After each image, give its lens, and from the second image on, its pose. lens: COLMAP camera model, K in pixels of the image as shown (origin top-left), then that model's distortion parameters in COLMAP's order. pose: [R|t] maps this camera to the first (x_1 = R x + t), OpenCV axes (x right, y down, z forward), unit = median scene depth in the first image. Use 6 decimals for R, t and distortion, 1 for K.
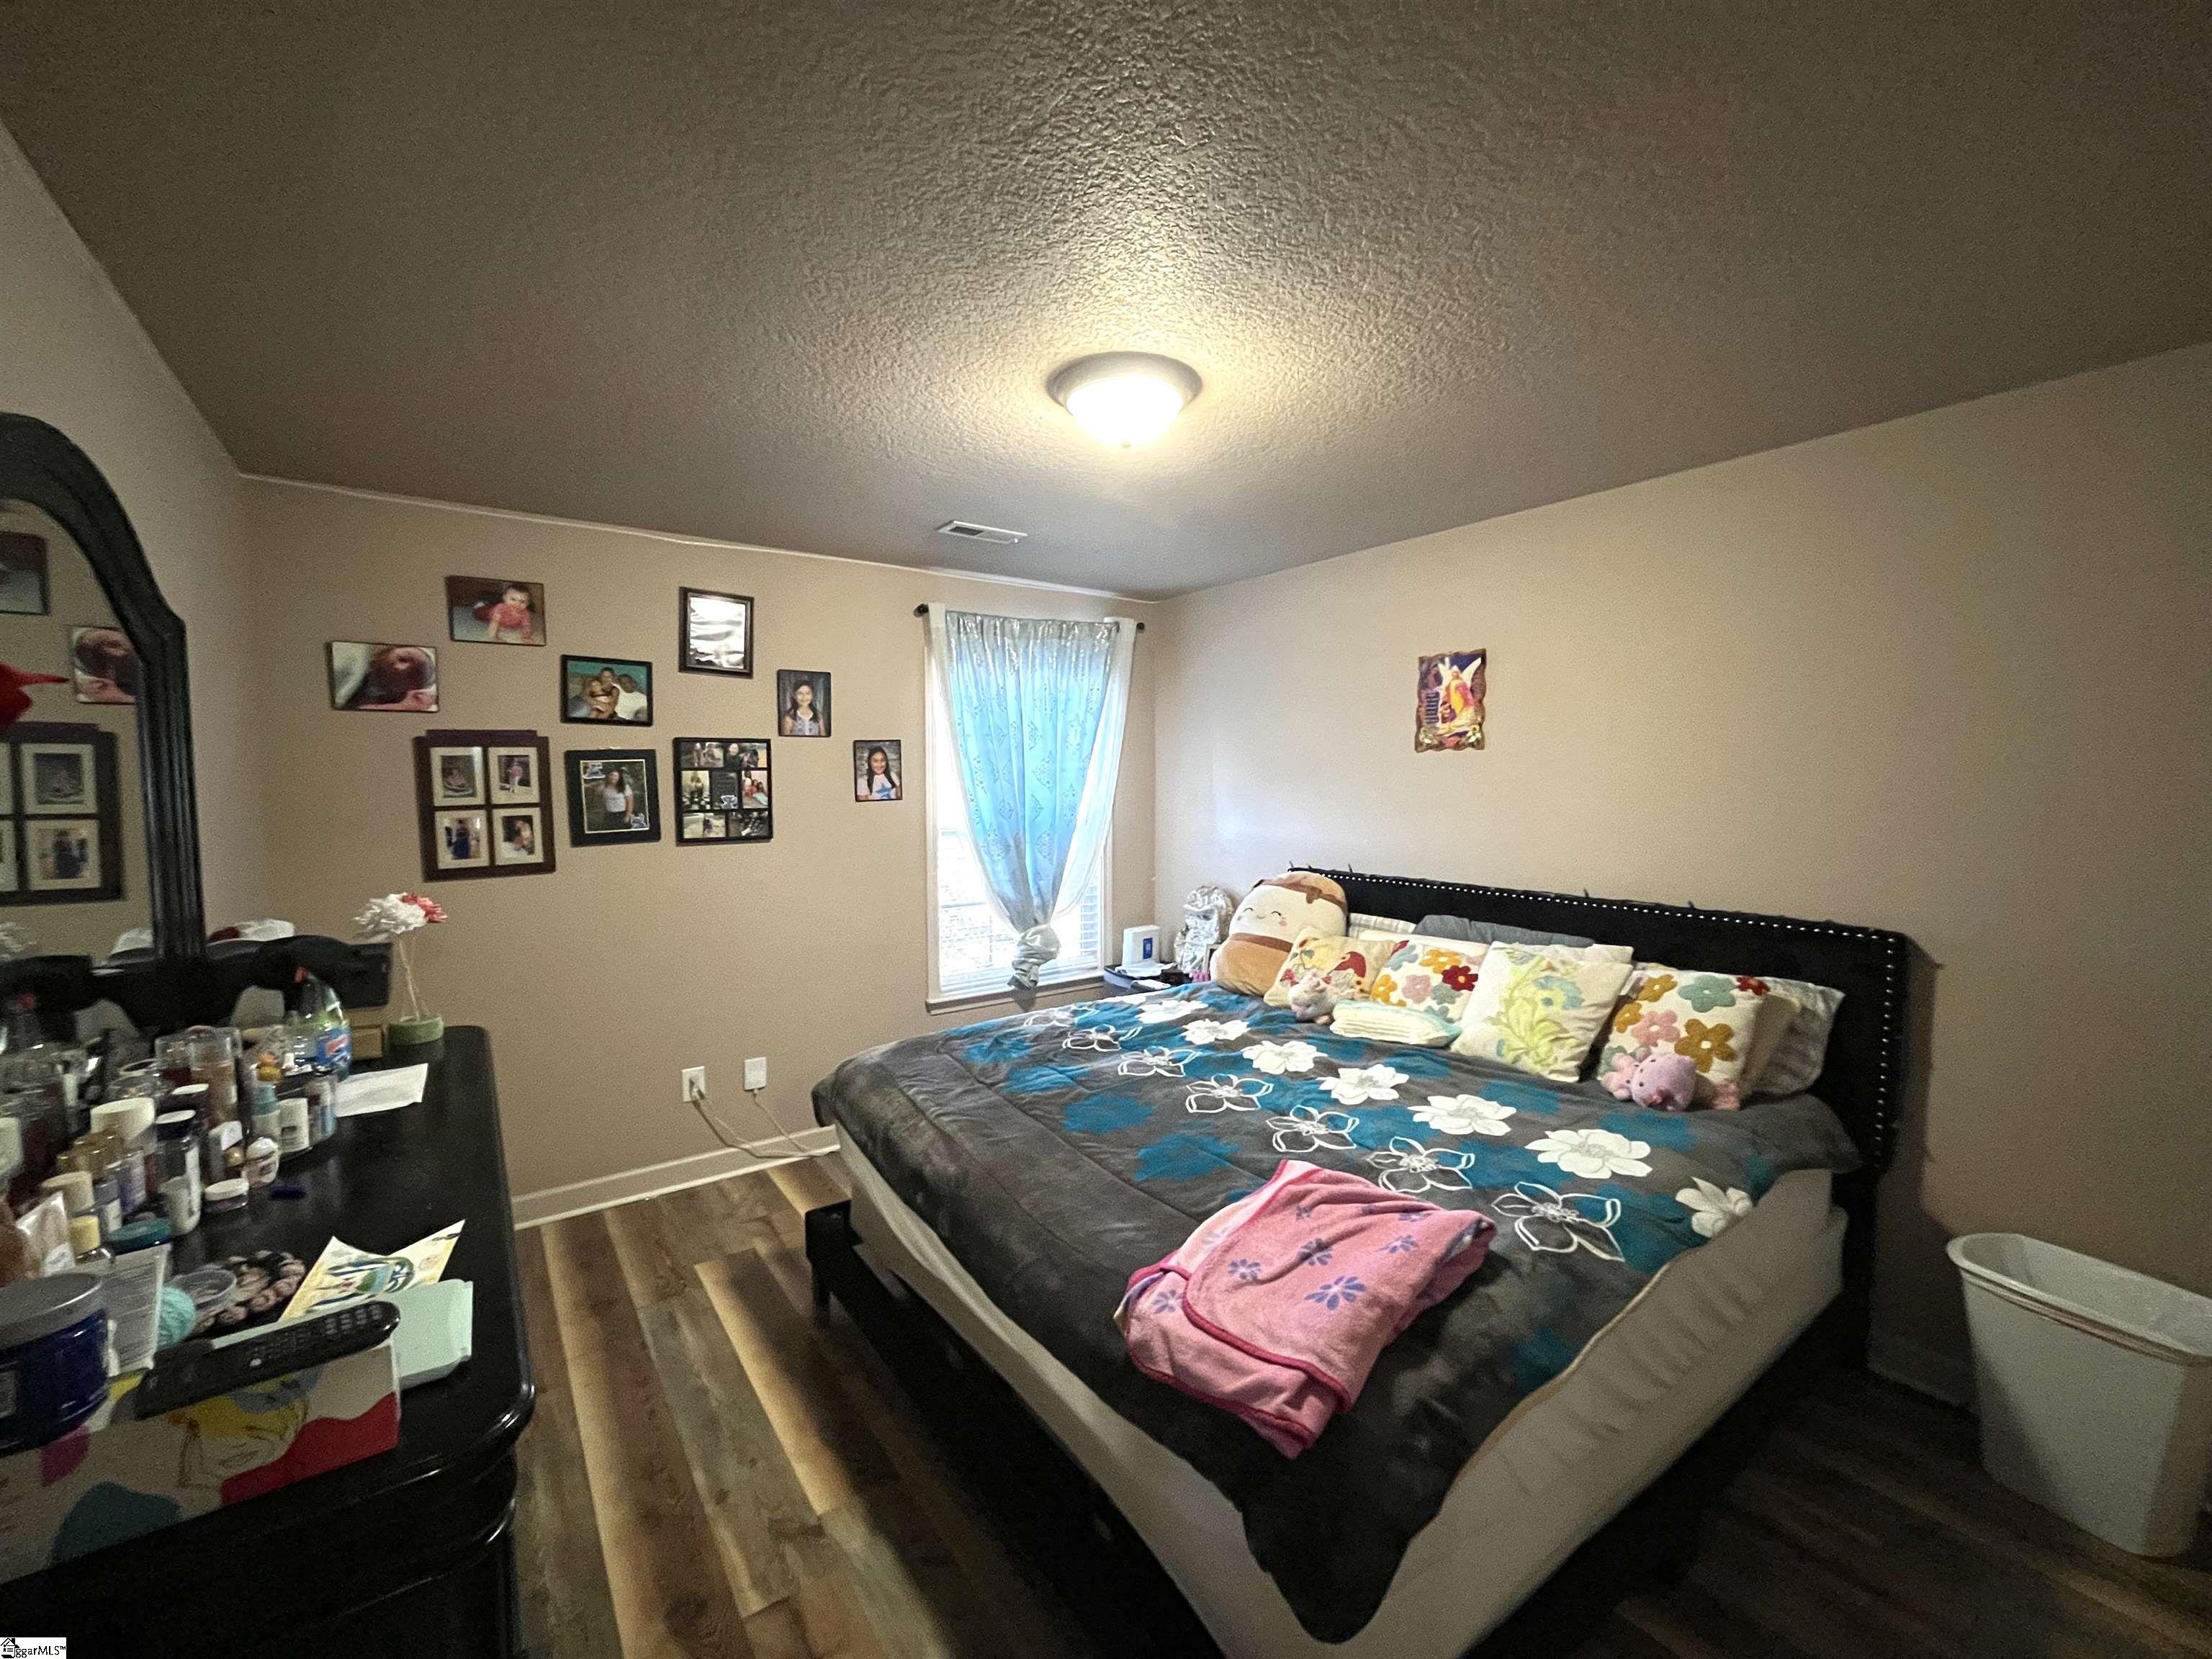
lens RADIAL K [[898.3, 0, 1113.5], [0, 898.3, 835.8], [0, 0, 1]] dist [-0.003446, -0.000002]
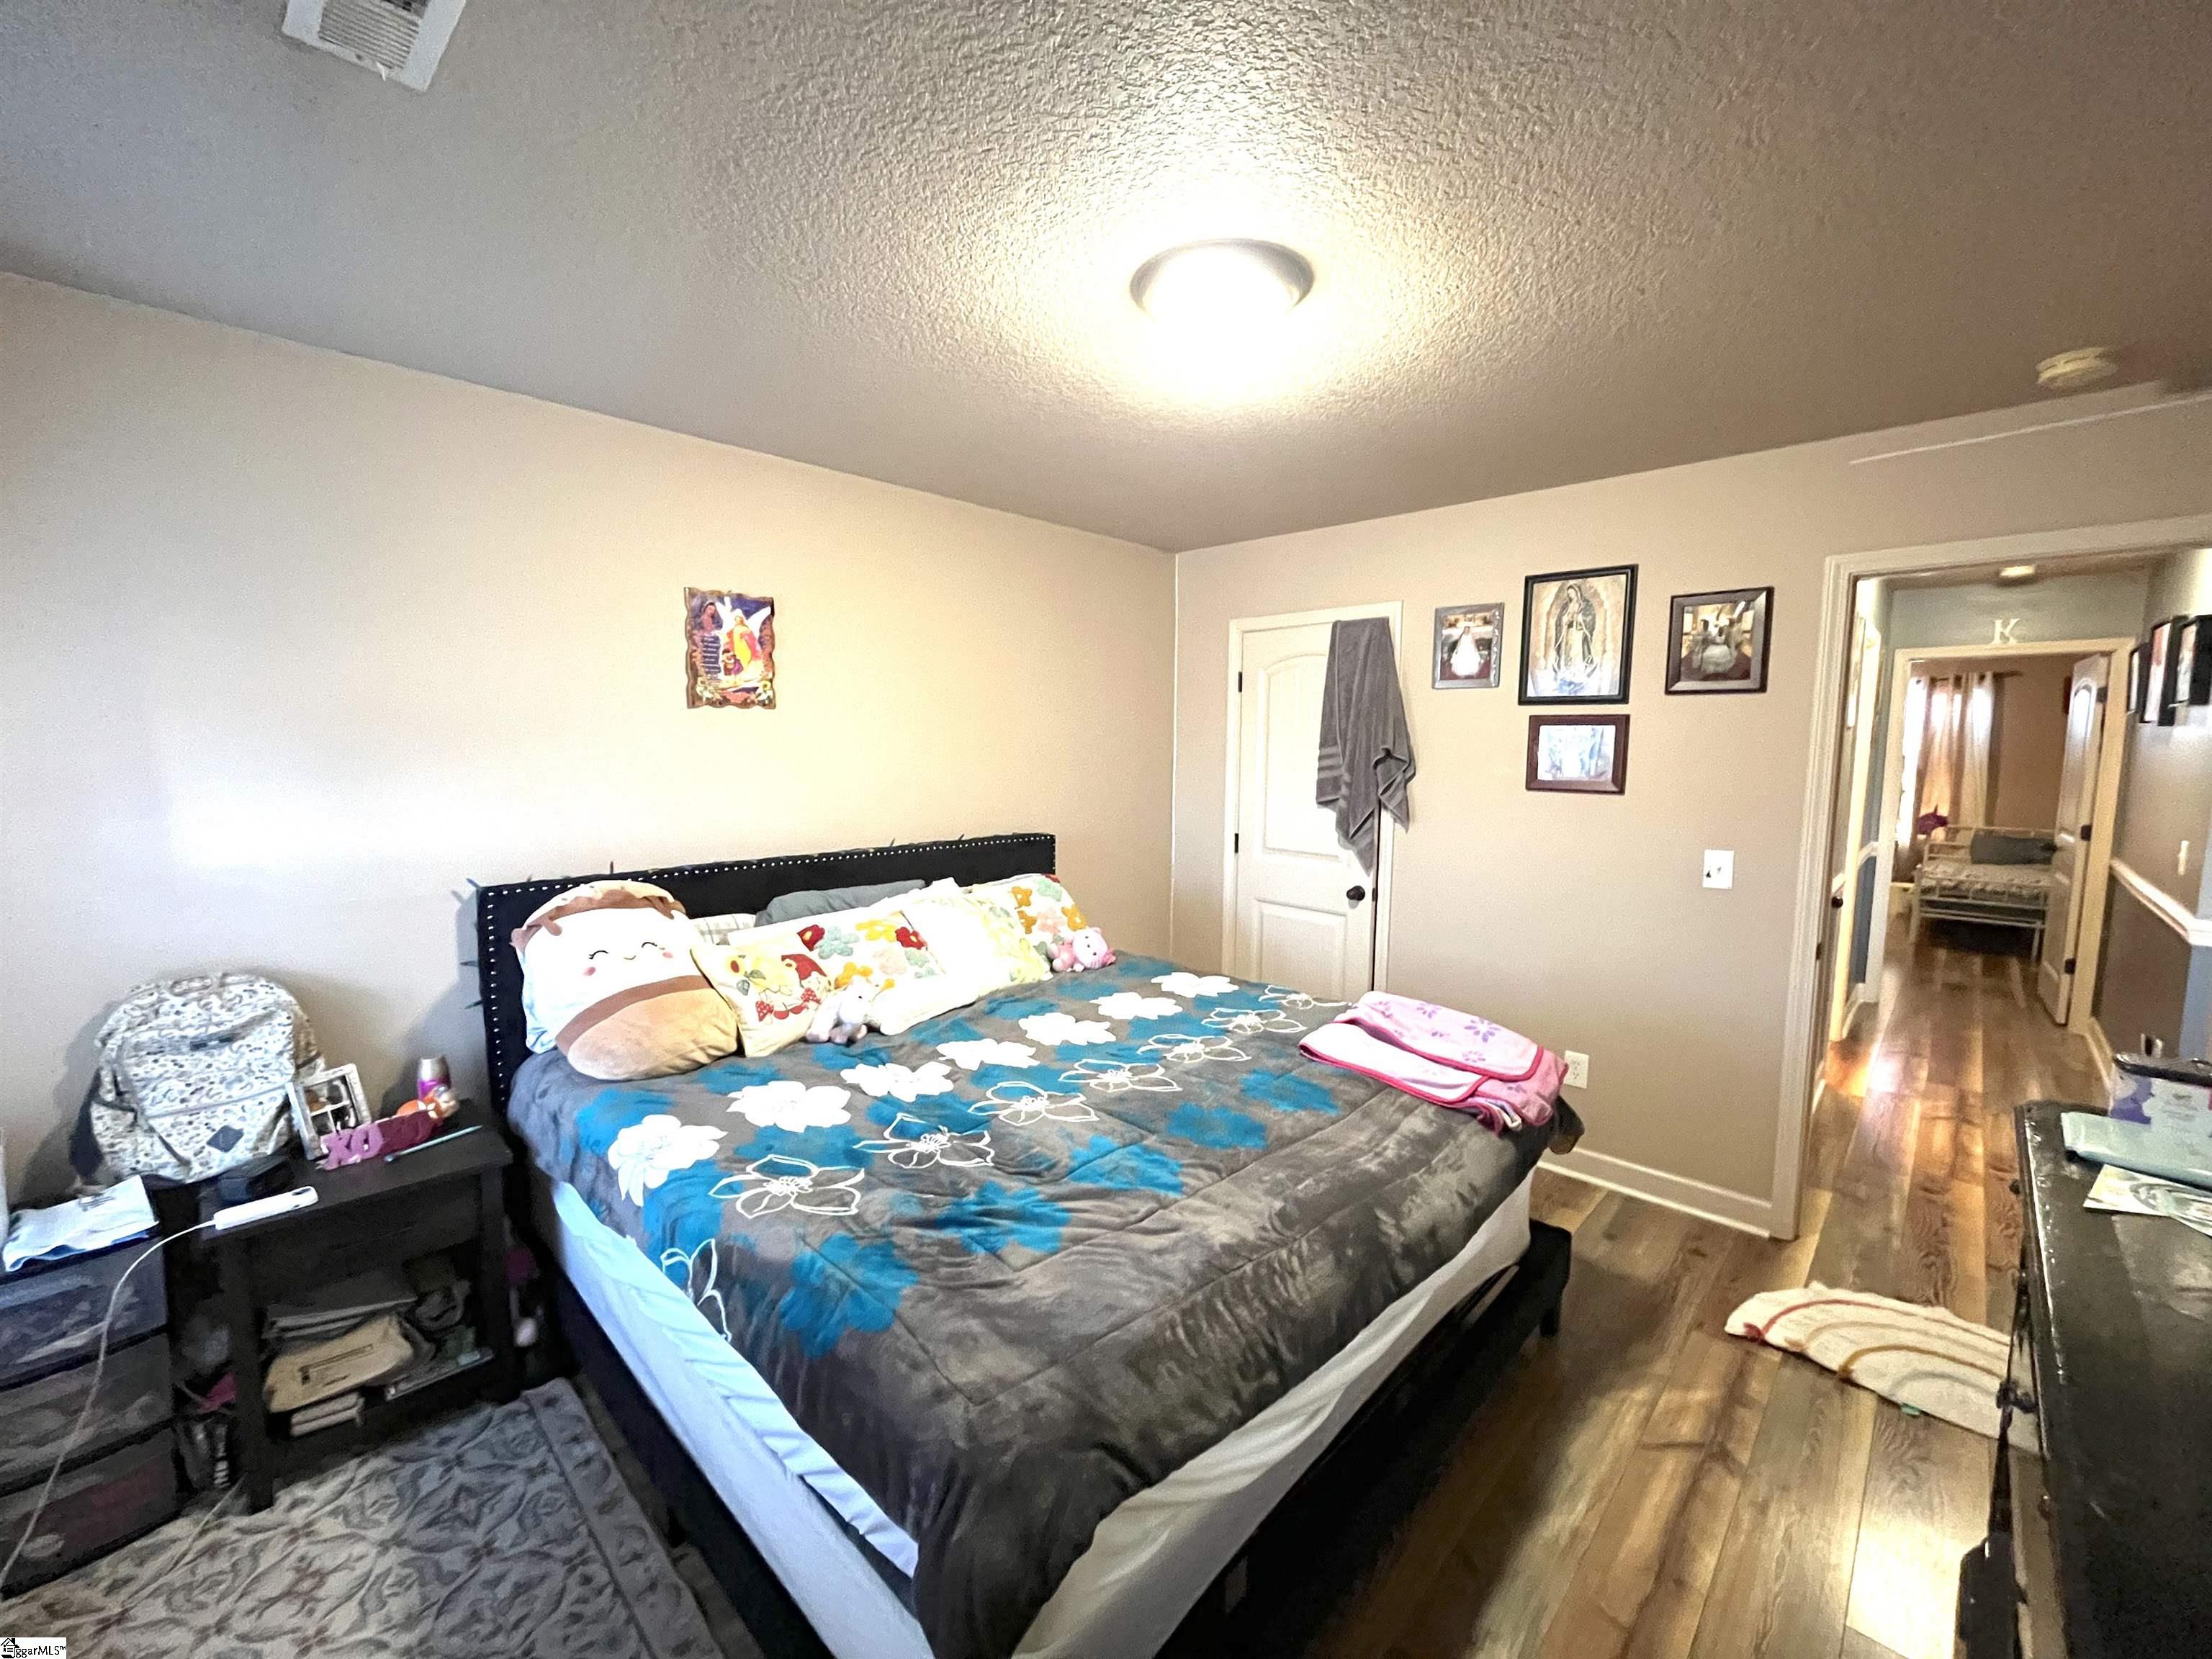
lens RADIAL K [[898.3, 0, 1103.7], [0, 898.3, 827.2], [0, 0, 1]] dist [-0.003446, -0.000002]
pose [[-0.164036, -0.093517, 0.982012, -0.540690], [0.066622, 0.992173, 0.105613, -0.049993], [-0.984202, 0.082748, -0.156522, 0.807482]]
